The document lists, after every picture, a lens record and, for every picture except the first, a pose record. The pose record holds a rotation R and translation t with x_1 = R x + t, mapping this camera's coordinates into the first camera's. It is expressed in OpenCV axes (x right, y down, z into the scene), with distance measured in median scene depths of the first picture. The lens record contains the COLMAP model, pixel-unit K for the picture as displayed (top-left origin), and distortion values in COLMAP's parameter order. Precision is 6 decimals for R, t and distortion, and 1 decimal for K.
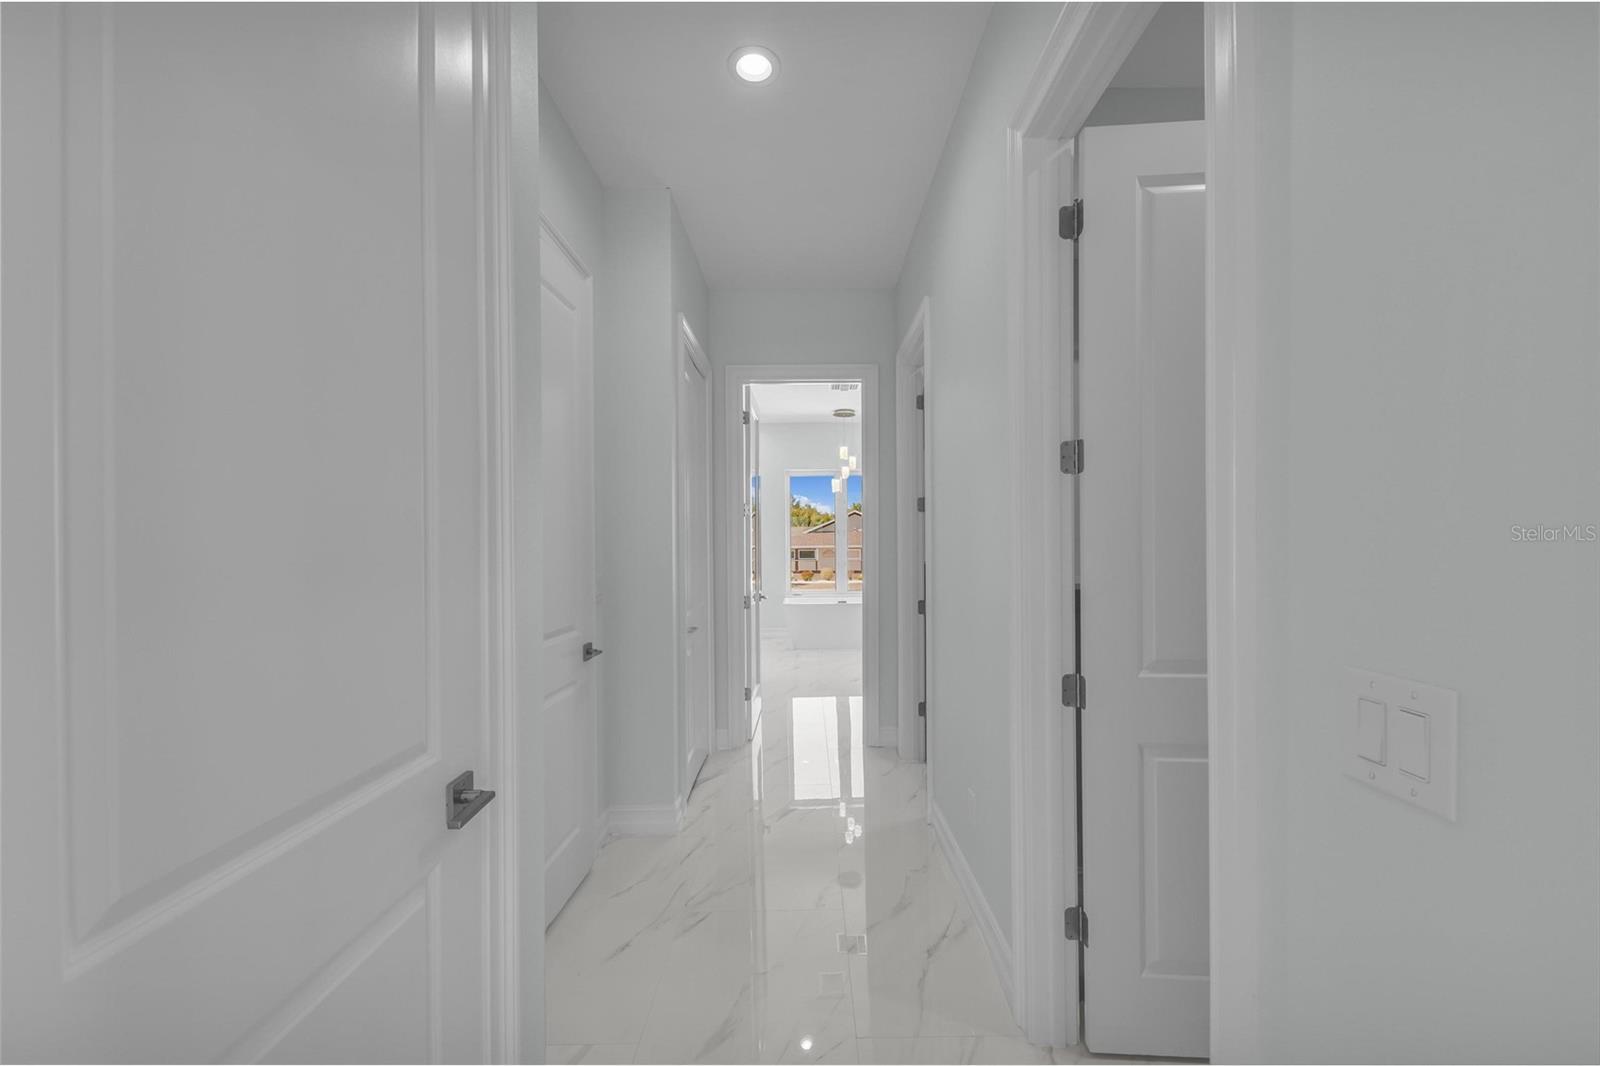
lens RADIAL K [[636.9, 0, 801.9], [0, 636.9, 536.5], [0, 0, 1]] dist [-0.000809, 0.000017]
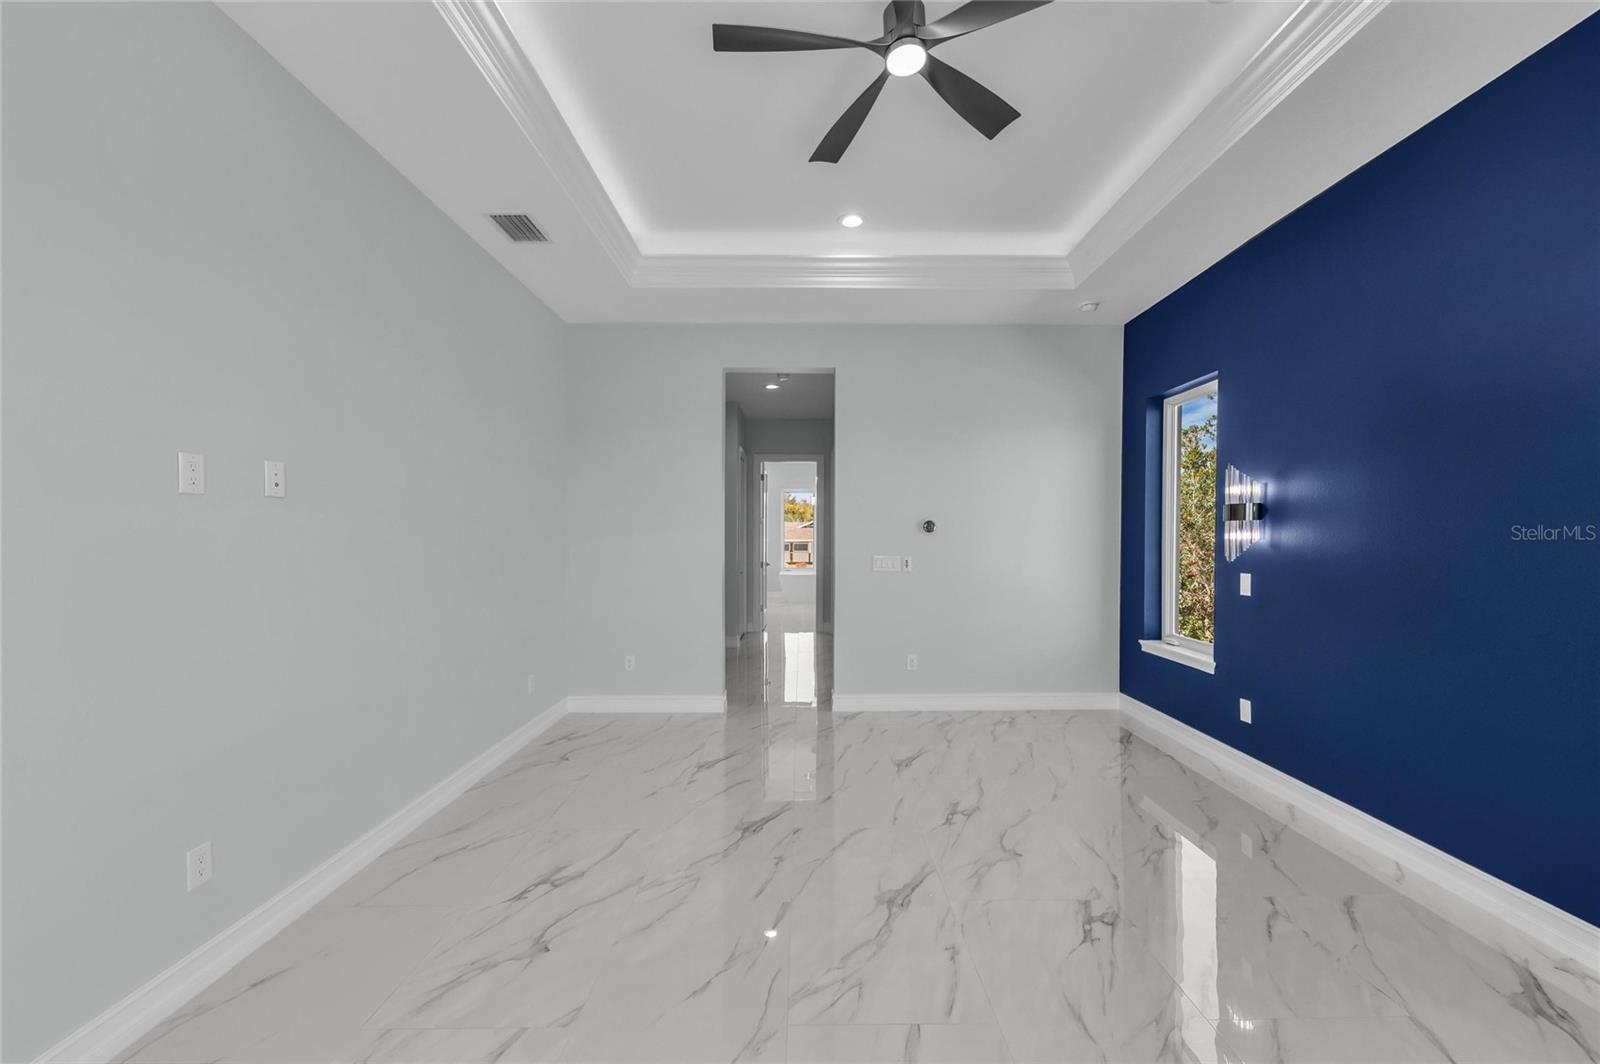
lens RADIAL K [[636.9, 0, 797.6], [0, 636.9, 535.6], [0, 0, 1]] dist [-0.000809, 0.000017]
pose [[0.999971, 0.007628, -0.000433, 0.015579], [-0.007624, 0.999934, 0.008544, -0.005962], [0.000498, -0.008540, 0.999963, -0.558584]]
